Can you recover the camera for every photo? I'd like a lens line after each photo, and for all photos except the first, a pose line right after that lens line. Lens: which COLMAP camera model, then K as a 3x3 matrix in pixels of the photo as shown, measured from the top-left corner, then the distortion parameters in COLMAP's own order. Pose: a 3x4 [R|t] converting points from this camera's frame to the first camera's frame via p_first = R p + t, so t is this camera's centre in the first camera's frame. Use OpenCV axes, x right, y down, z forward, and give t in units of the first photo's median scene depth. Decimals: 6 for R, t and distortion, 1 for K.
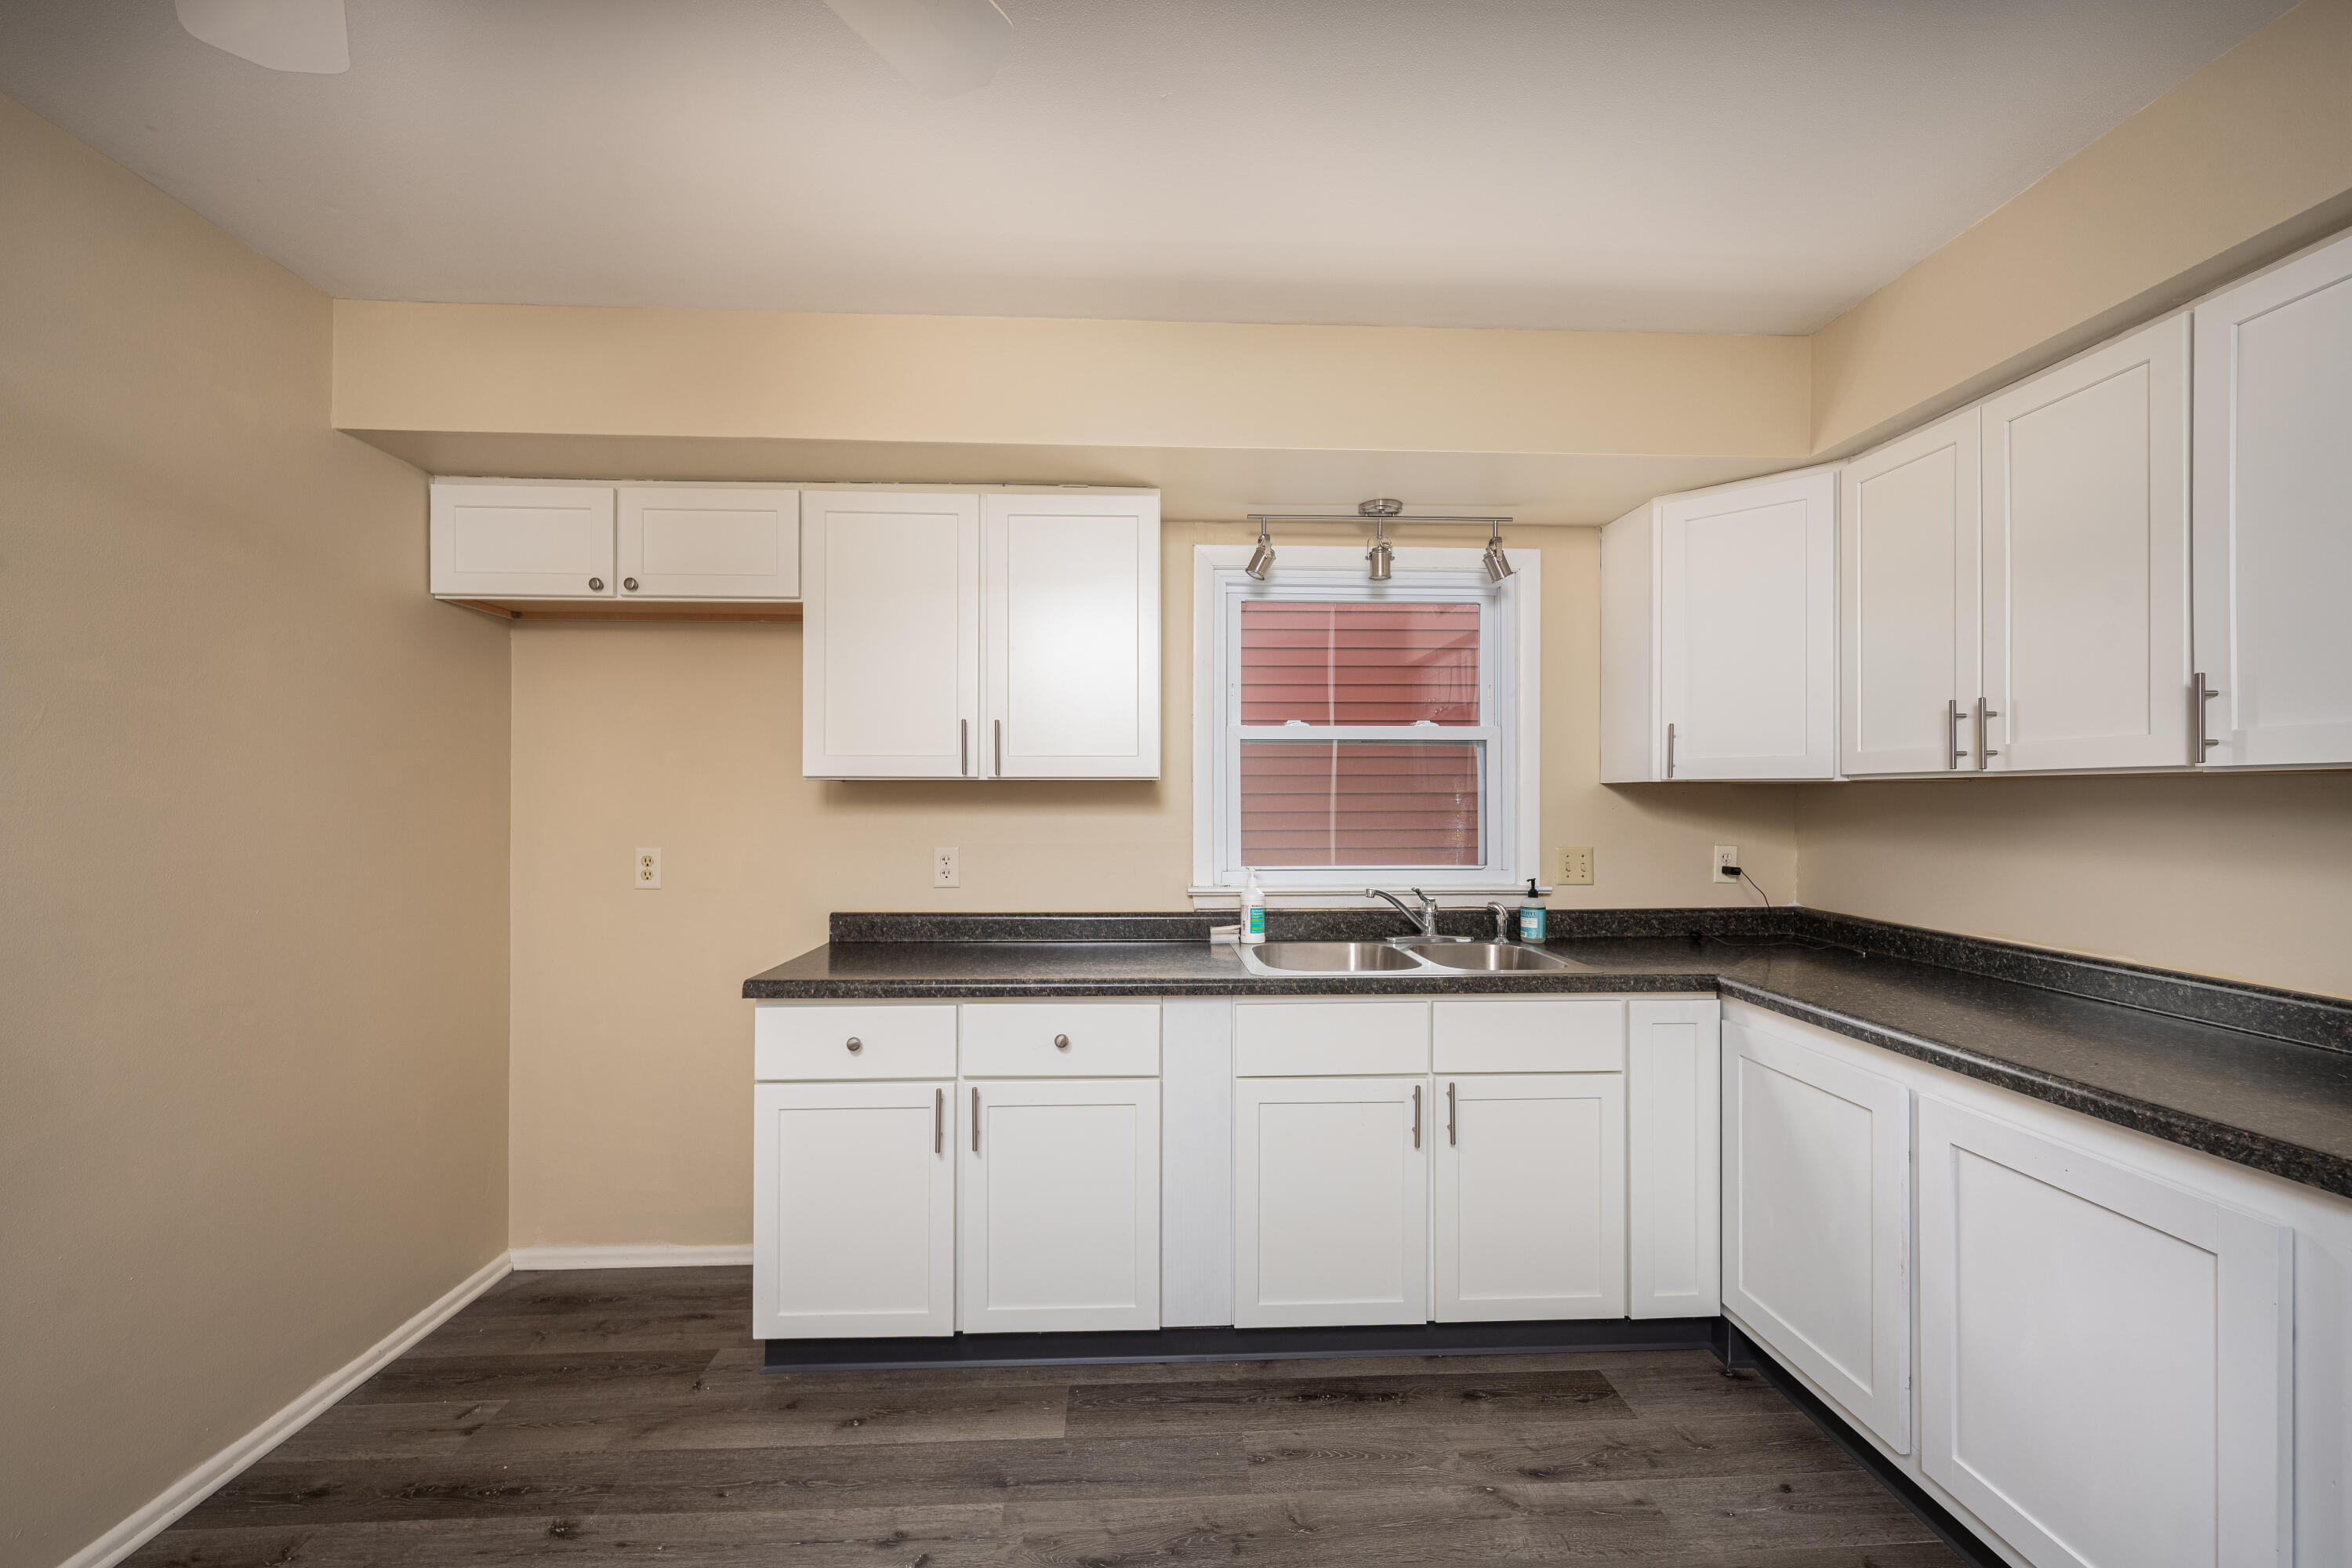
lens RADIAL K [[986.2, 0, 1179.2], [0, 986.2, 798.2], [0, 0, 1]] dist [0.003076, -0.001410]
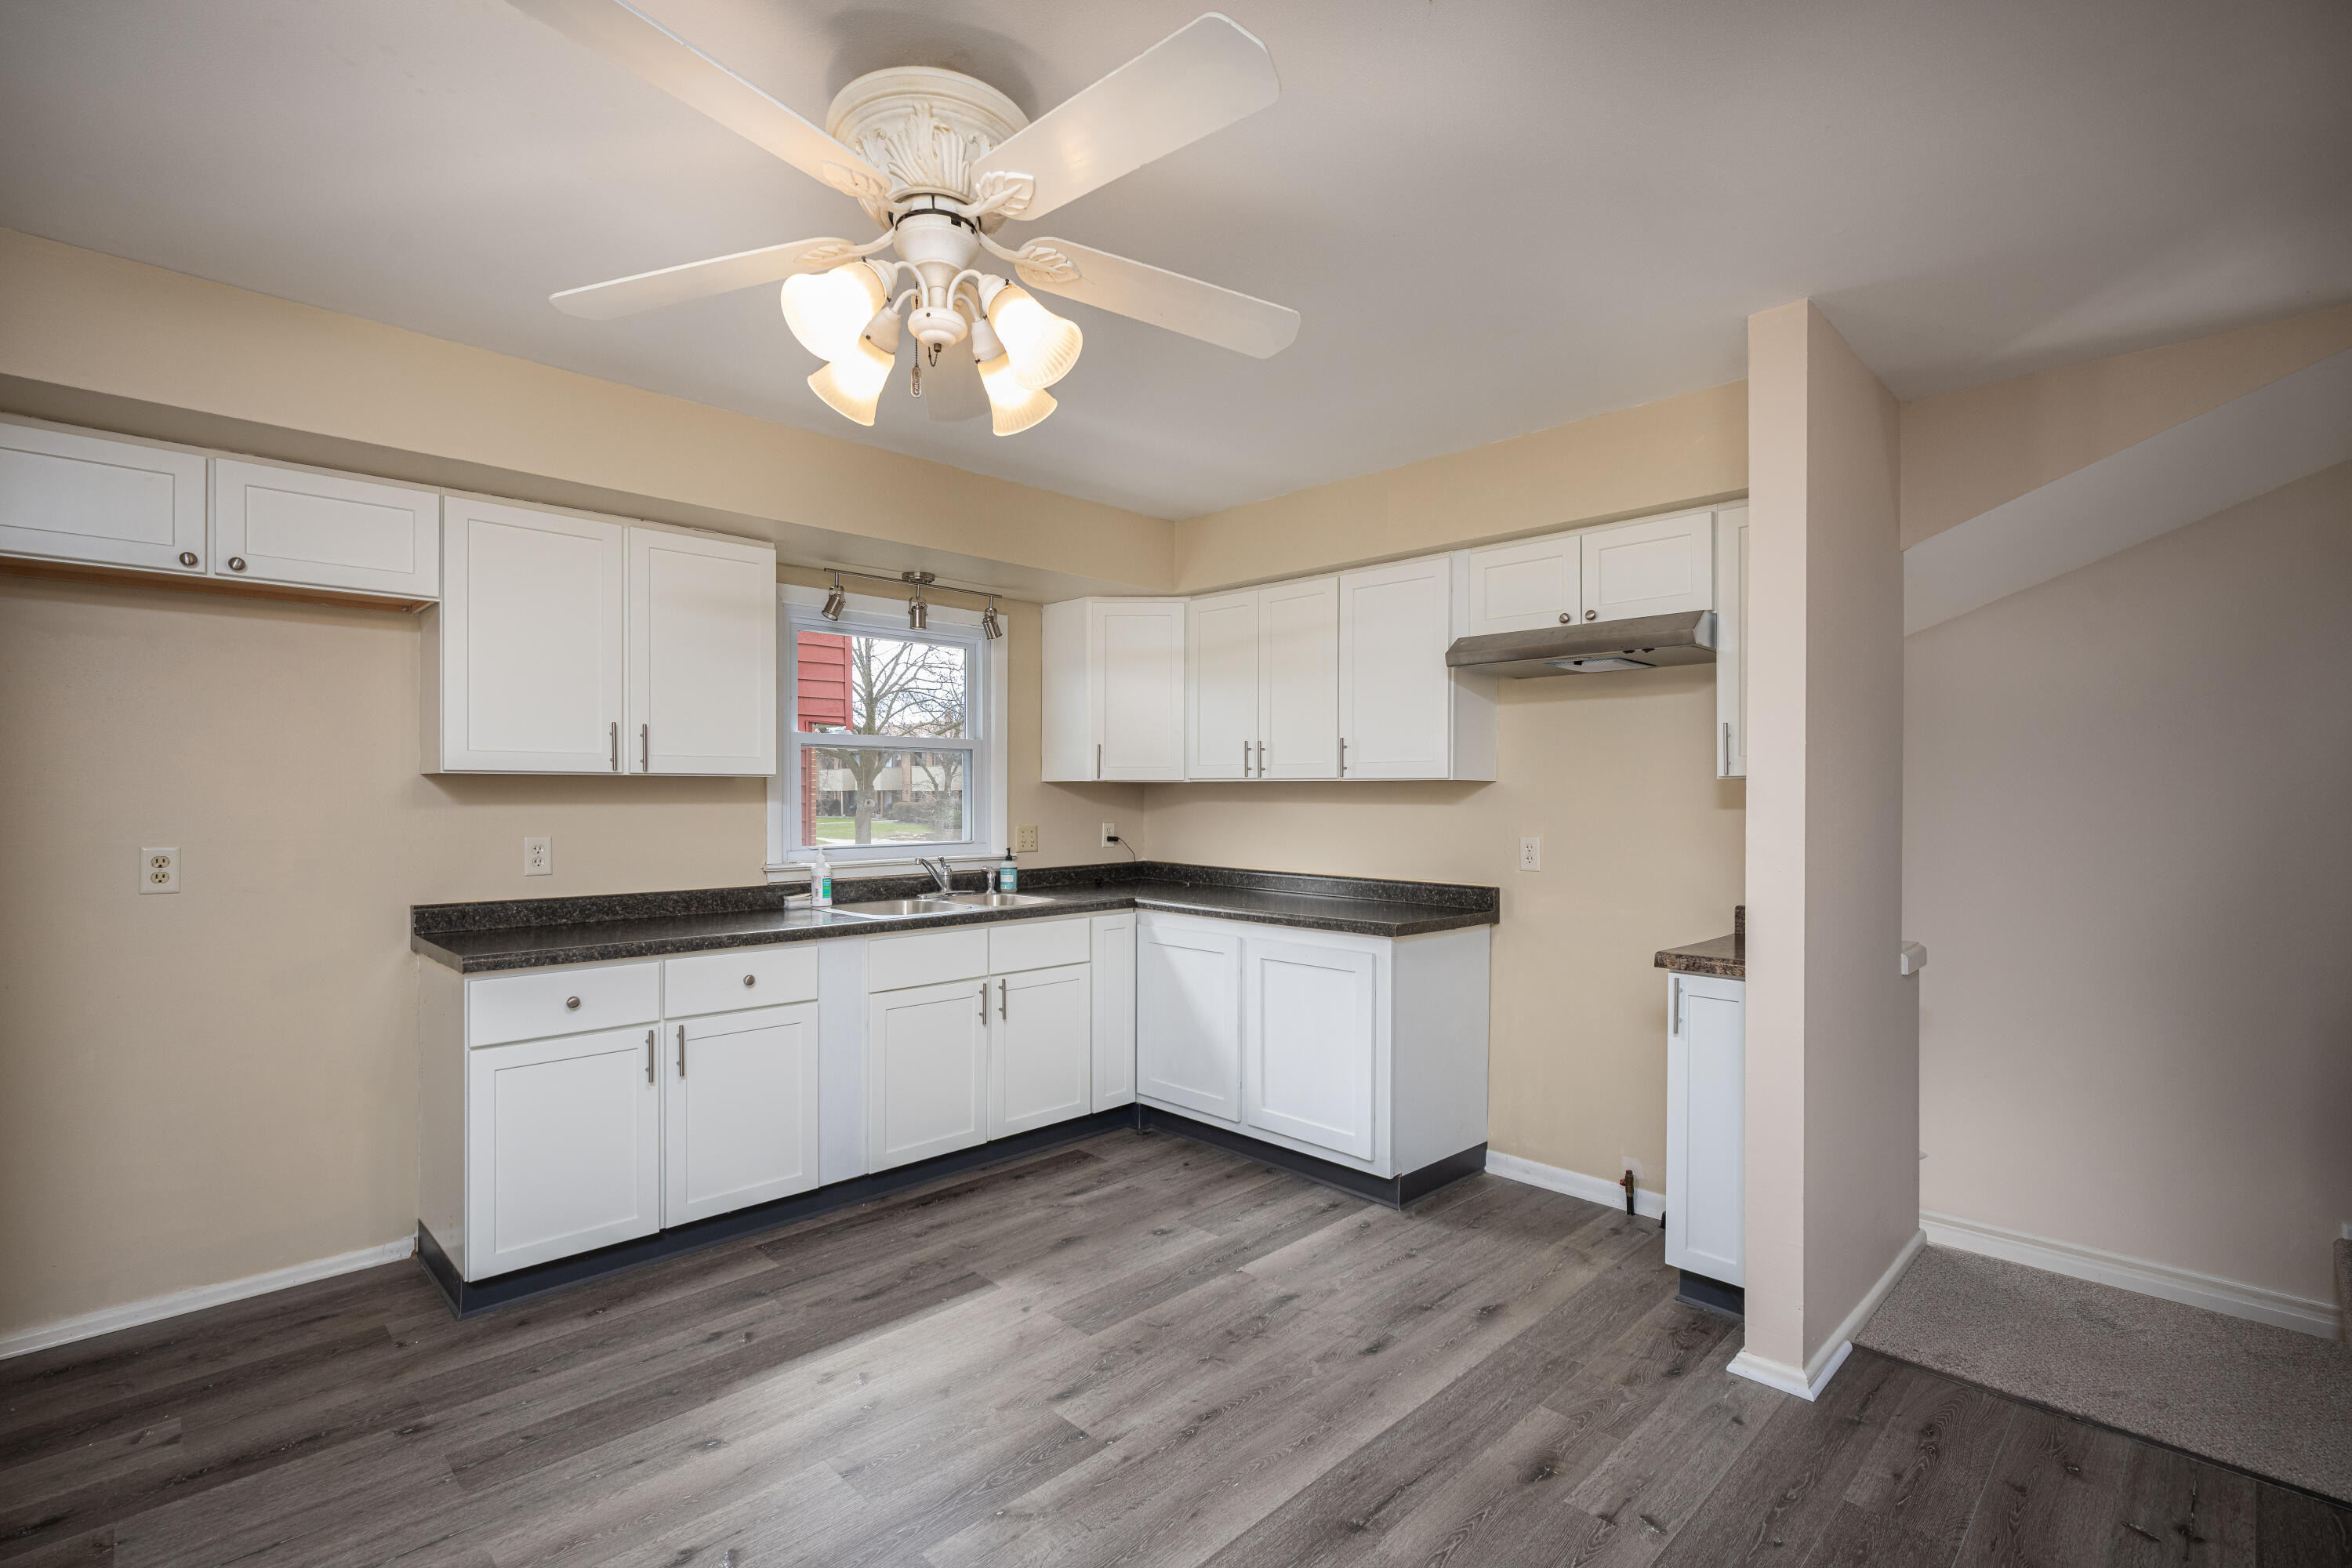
lens RADIAL K [[1090.9, 0, 1219.1], [0, 1090.9, 804.8], [0, 0, 1]] dist [0.008476, -0.000263]
pose [[0.720129, -0.006950, 0.693805, -0.615467], [-0.001414, 0.999933, 0.011484, 0.000454], [-0.693839, -0.009251, 0.720071, -0.416198]]
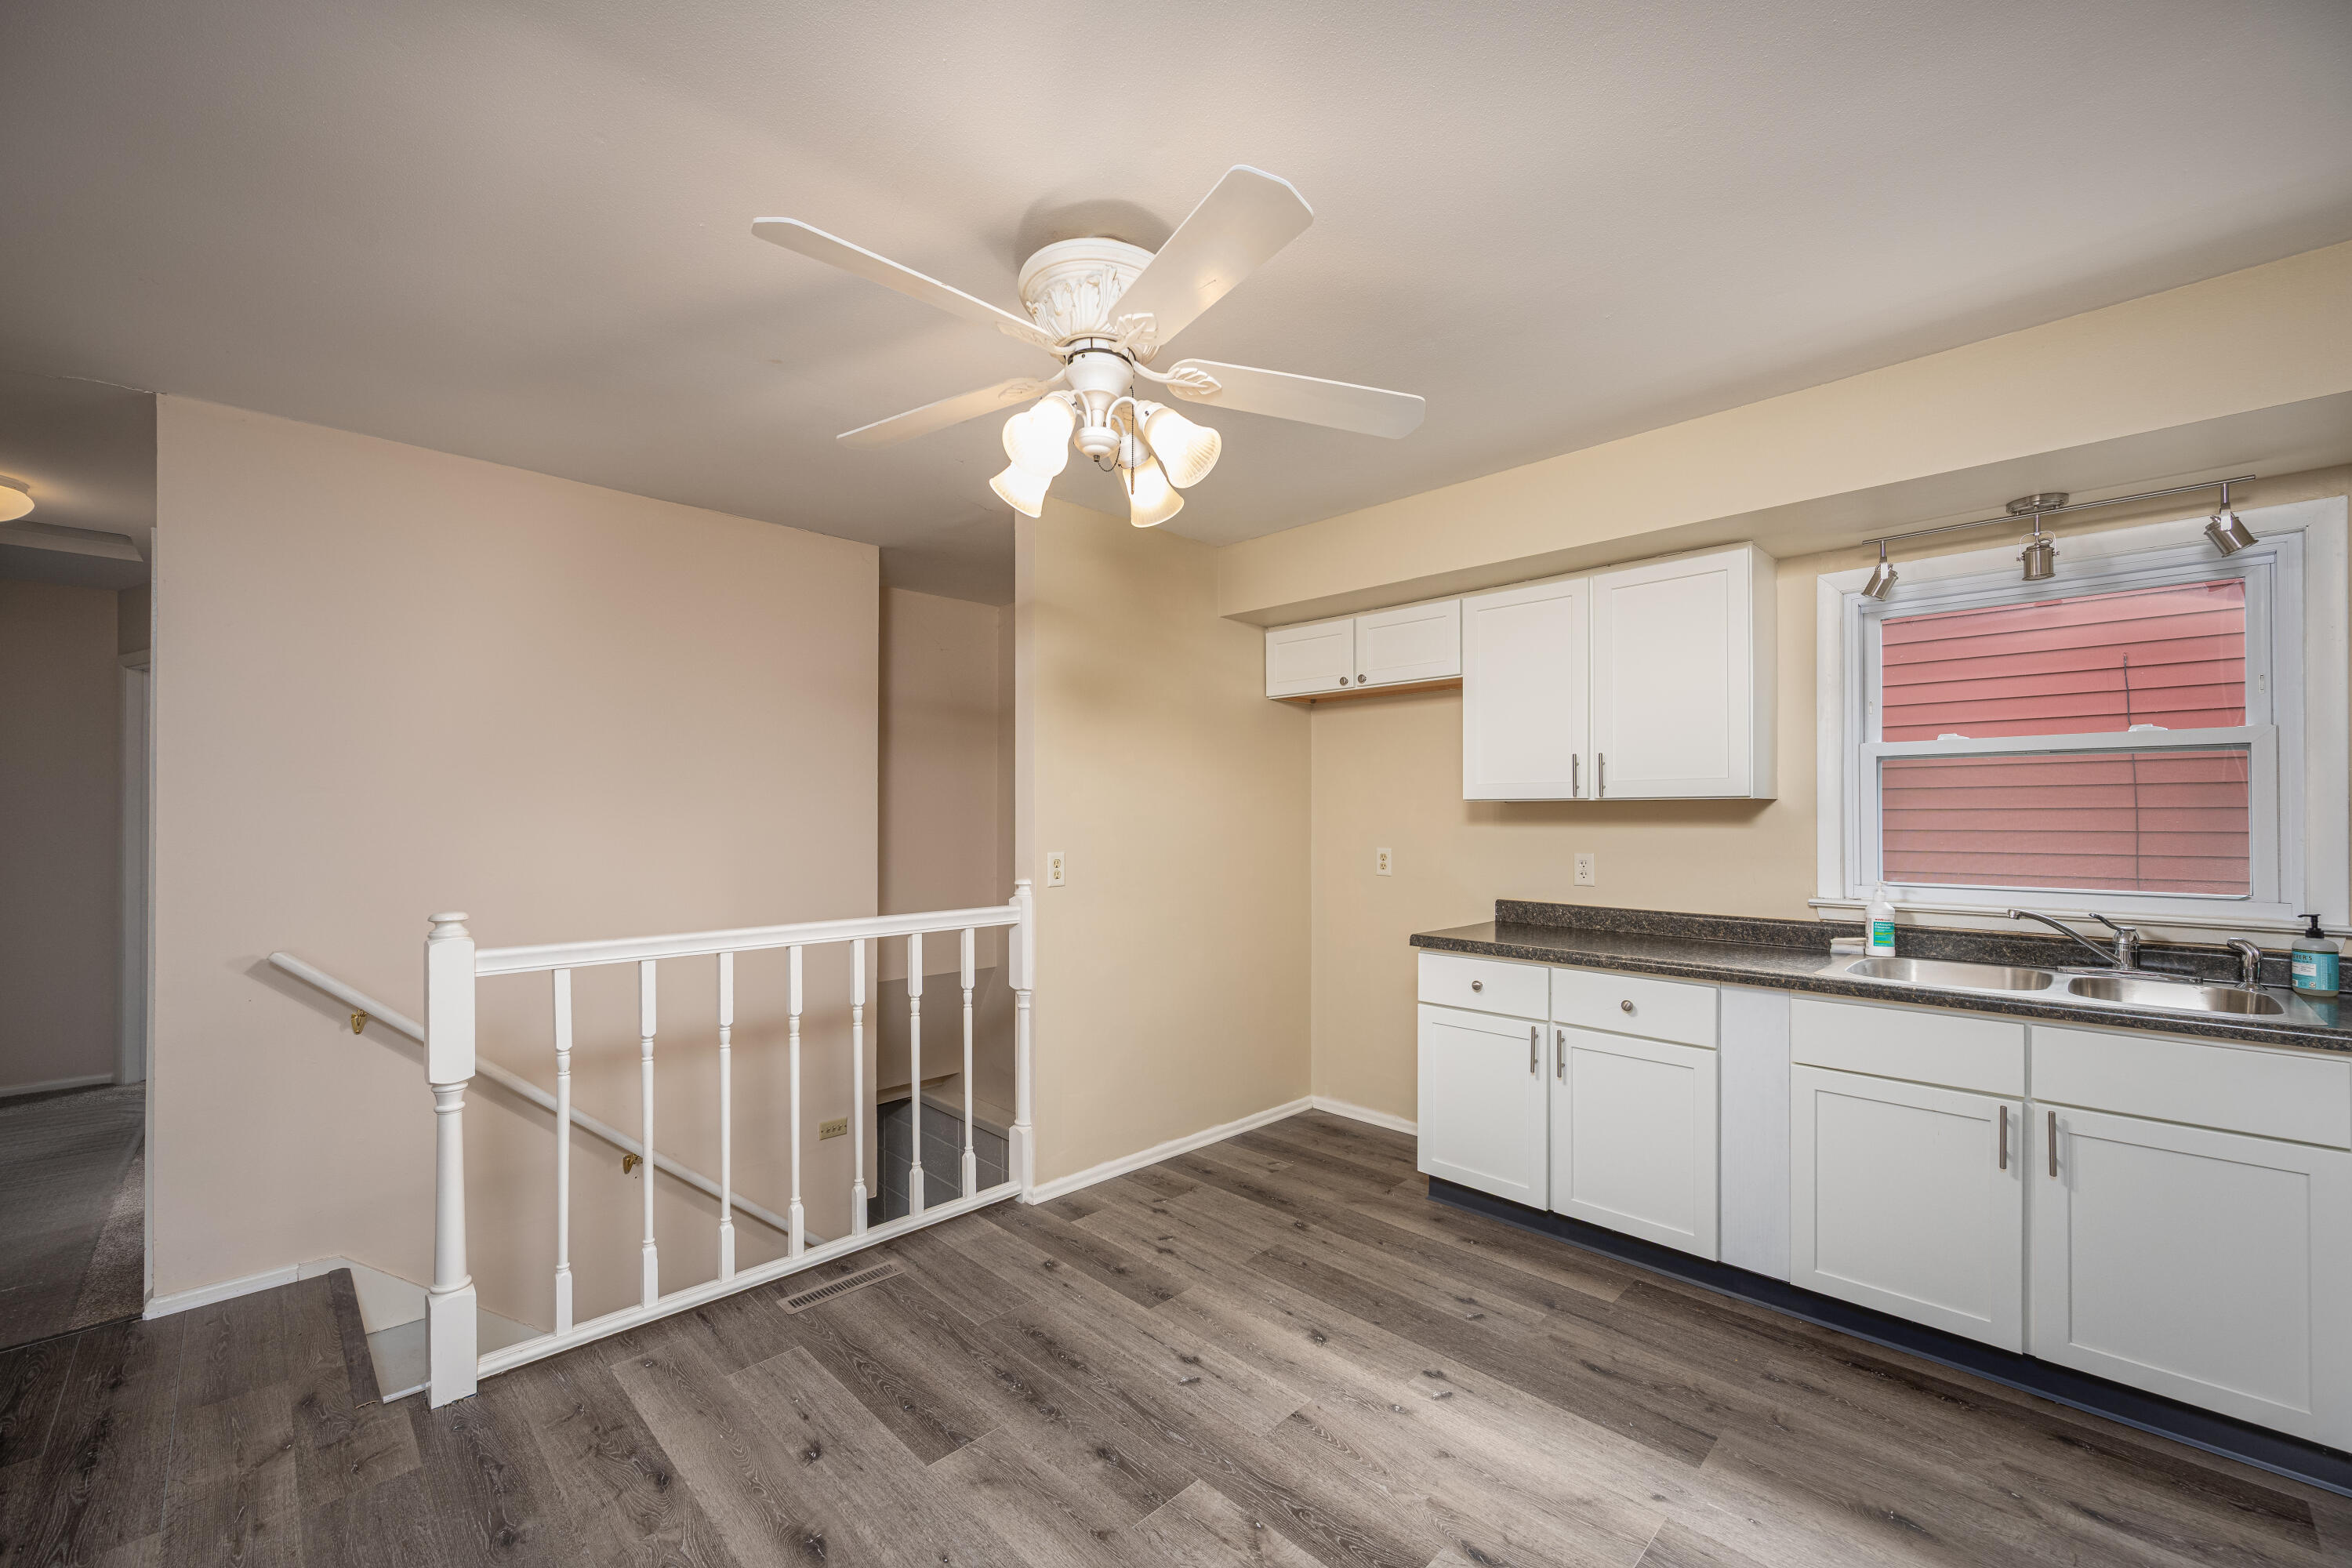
lens RADIAL K [[963.5, 0, 1164.3], [0, 963.5, 811.1], [0, 0, 1]] dist [-0.001094, 0.000758]
pose [[0.662765, -0.004201, -0.748816, 0.385890], [0.002817, 0.999991, -0.003117, -0.002489], [0.748822, -0.000043, 0.662771, -0.251271]]
